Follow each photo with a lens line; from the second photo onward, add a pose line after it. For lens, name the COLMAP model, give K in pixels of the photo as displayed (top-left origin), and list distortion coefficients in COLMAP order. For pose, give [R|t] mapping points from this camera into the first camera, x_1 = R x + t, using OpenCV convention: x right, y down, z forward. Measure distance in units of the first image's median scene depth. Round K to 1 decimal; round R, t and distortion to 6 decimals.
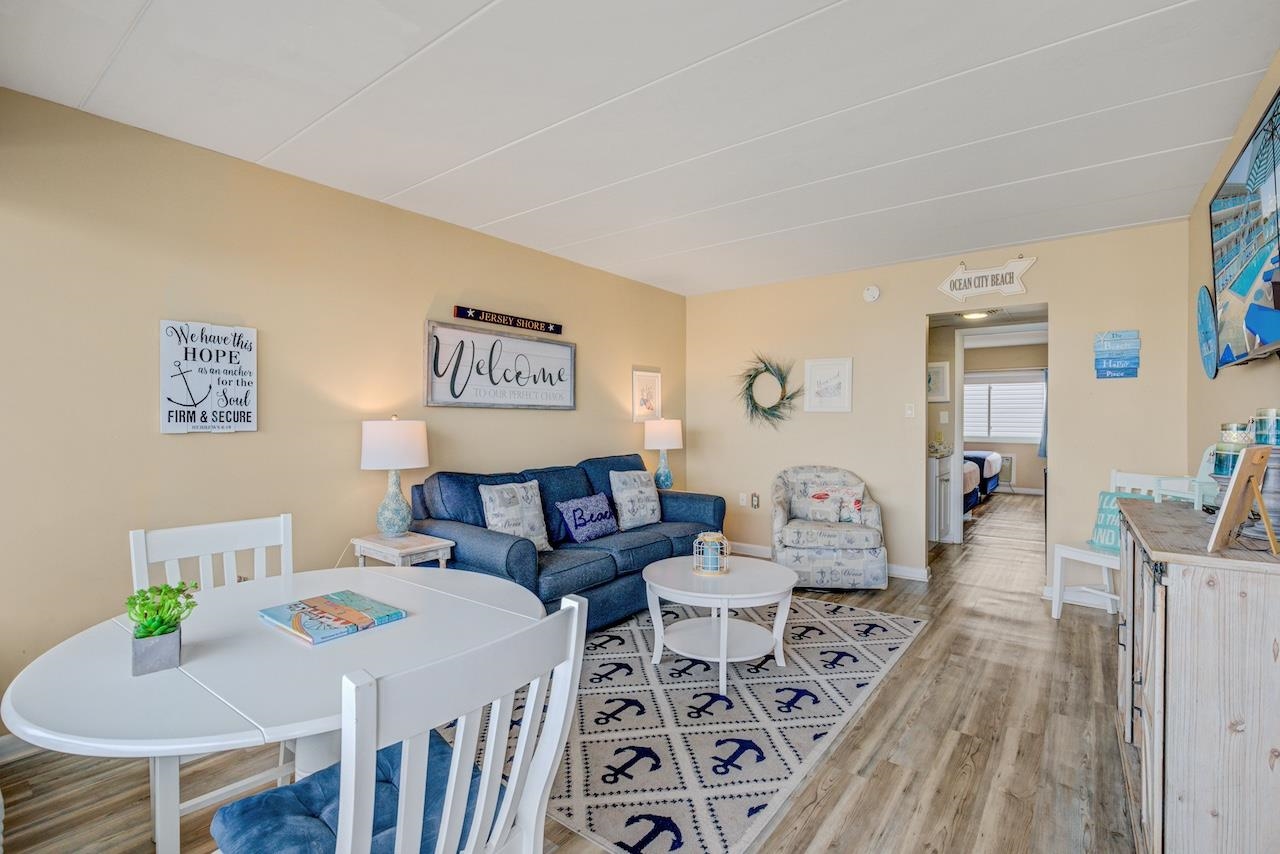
lens RADIAL K [[584.3, 0, 639.2], [0, 584.3, 426.0], [0, 0, 1]] dist [-0.000437, -0.000259]
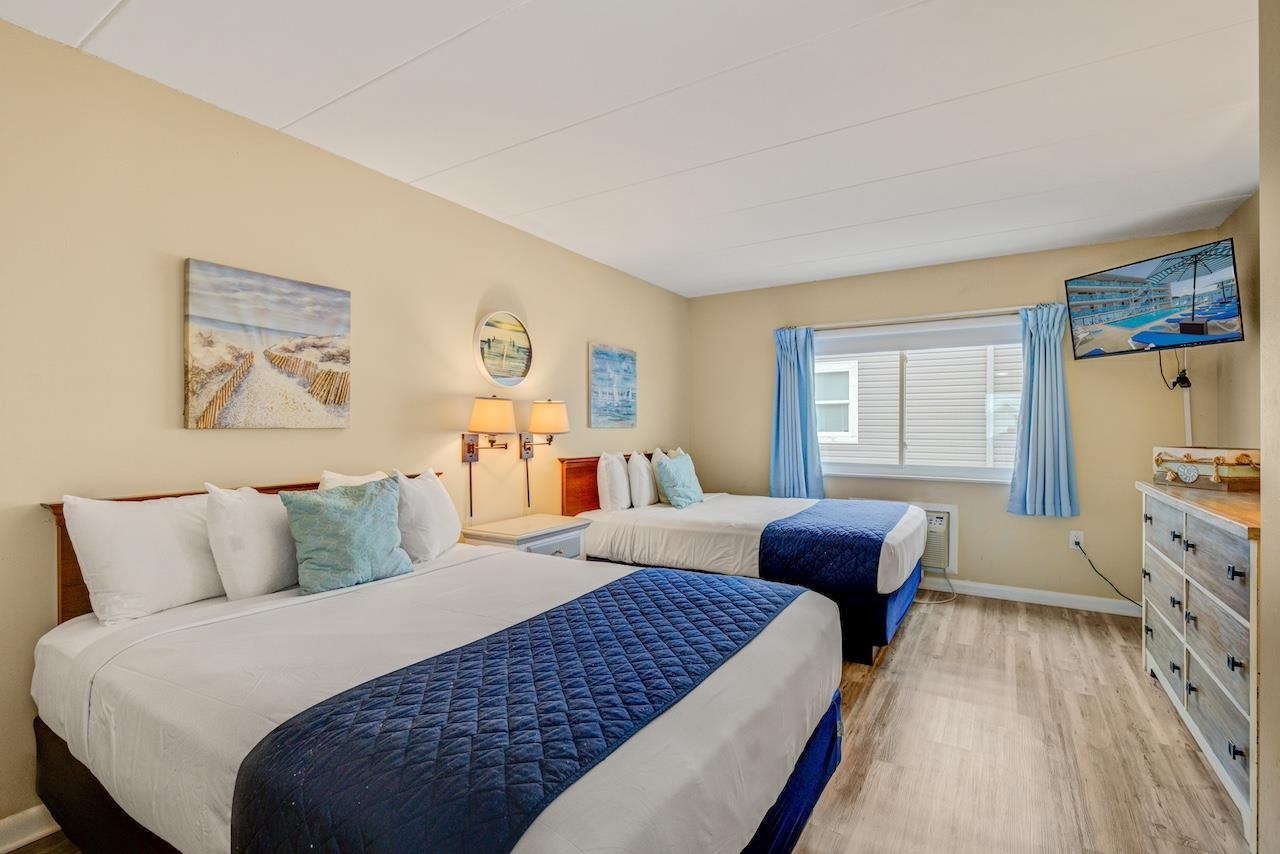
lens RADIAL K [[584.3, 0, 641.1], [0, 584.3, 429.7], [0, 0, 1]] dist [-0.000437, -0.000259]
pose [[0.995907, -0.005332, 0.090223, 0.235348], [0.005578, 0.999981, -0.002474, -0.006469], [-0.090208, 0.002968, 0.995919, 0.373984]]
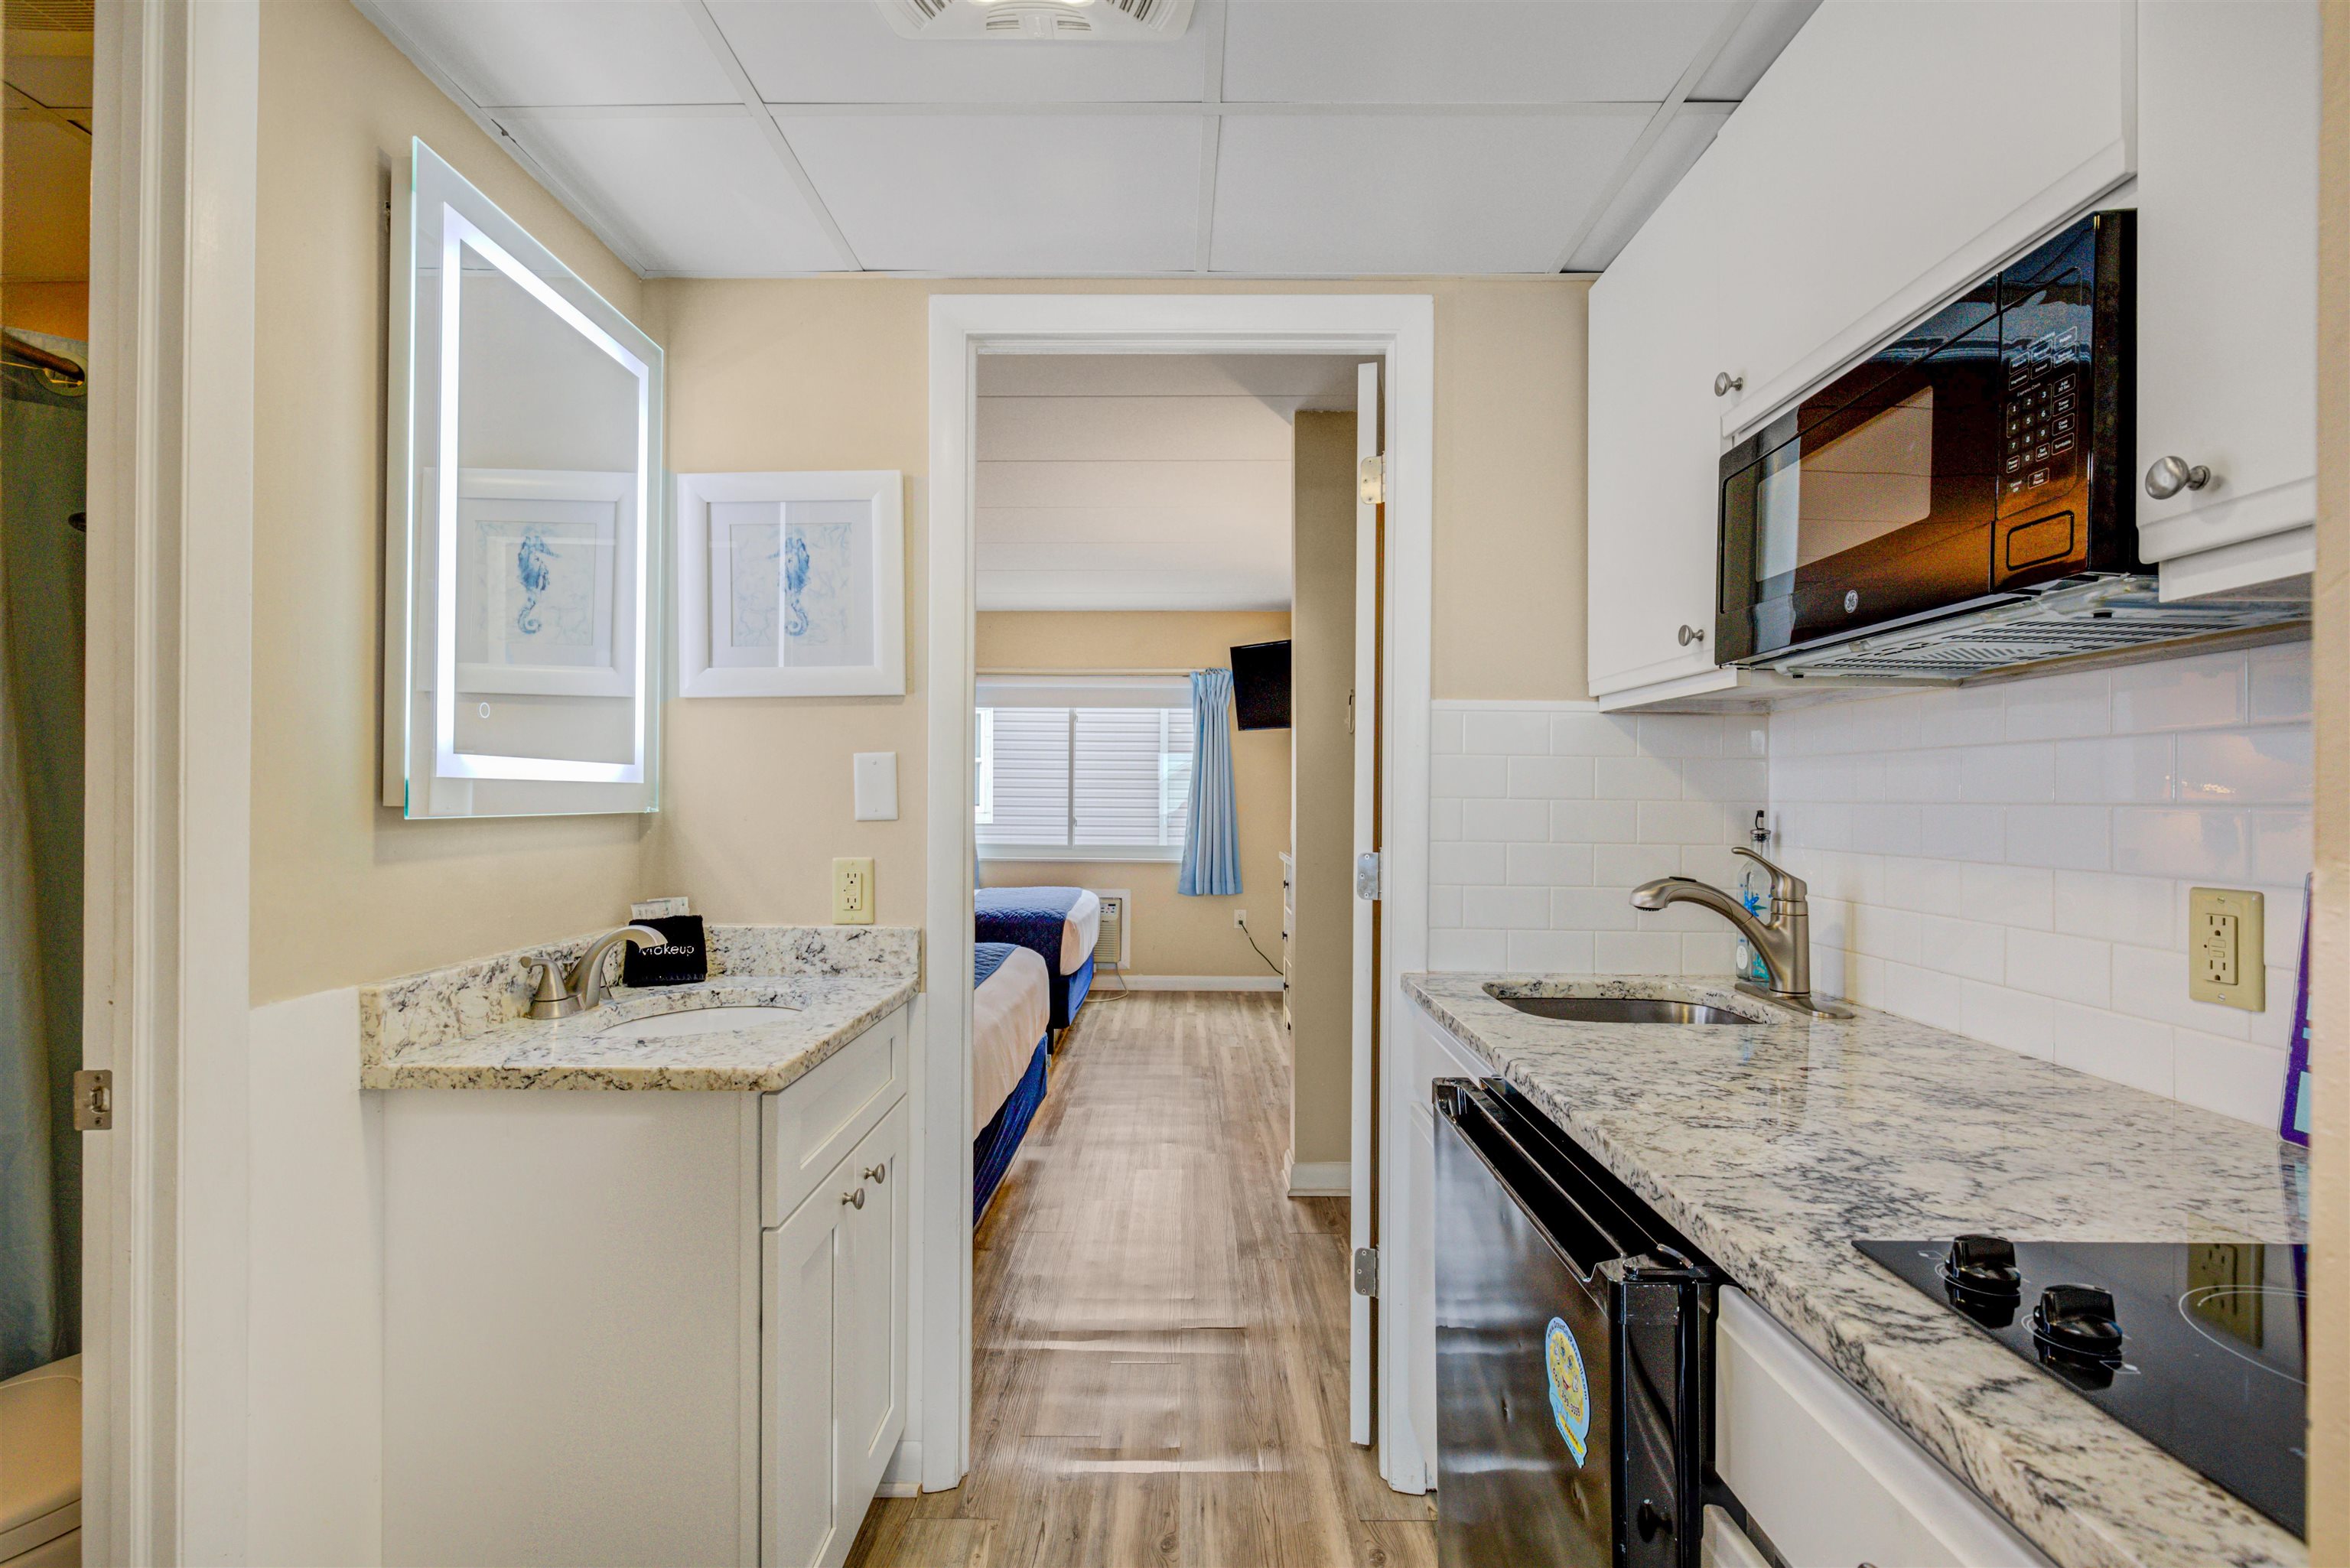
lens RADIAL K [[1072.7, 0, 1173.6], [0, 1072.7, 796.1], [0, 0, 1]] dist [-0.000437, -0.000259]
pose [[0.803541, 0.001788, 0.595246, 0.156802], [0.002027, 0.999981, -0.005739, -0.006496], [-0.595246, 0.005818, 0.803523, 0.264708]]
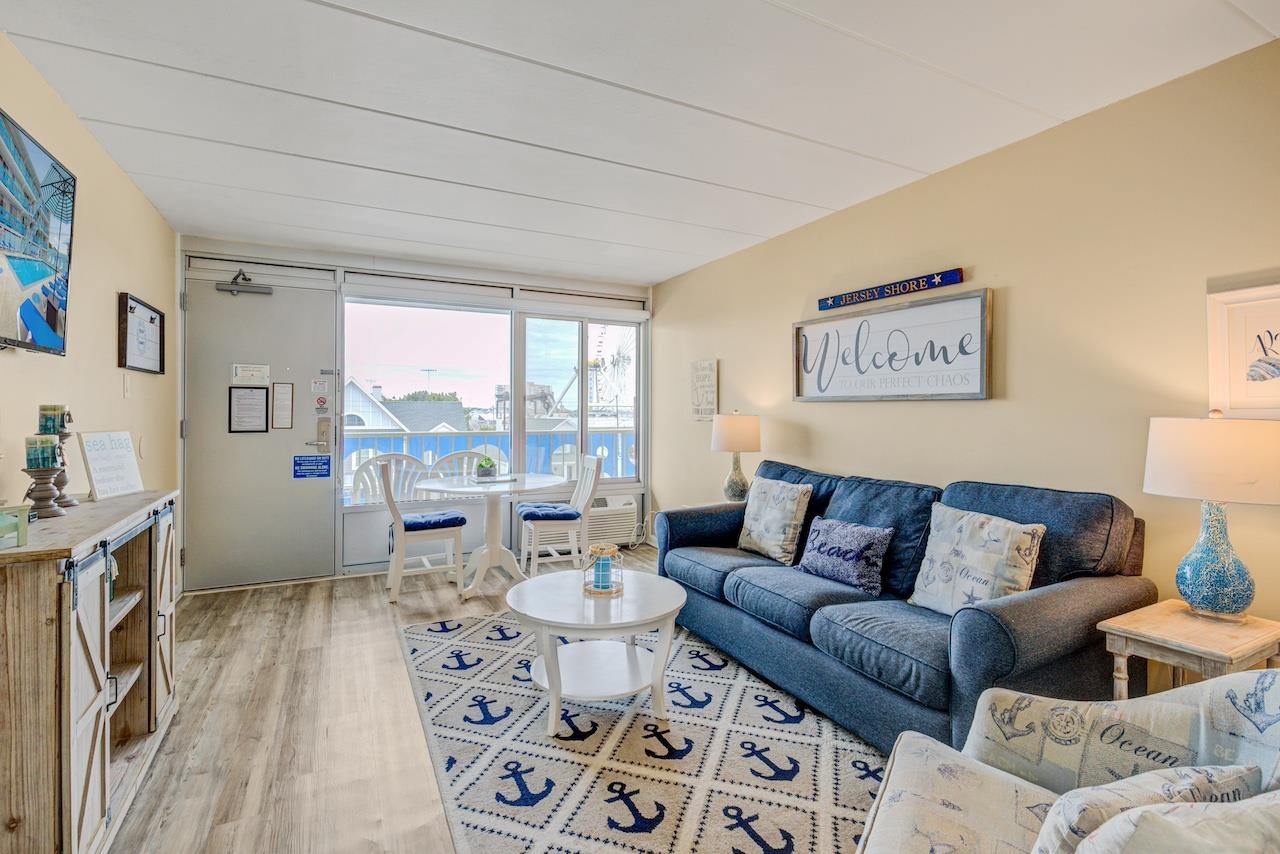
lens RADIAL K [[584.3, 0, 629.4], [0, 584.3, 404.9], [0, 0, 1]] dist [-0.000437, -0.000259]
pose [[-0.434124, -0.012235, -0.900770, 0.716186], [-0.013939, 0.999879, -0.006864, -0.015145], [0.900745, 0.009576, -0.434242, 1.133390]]
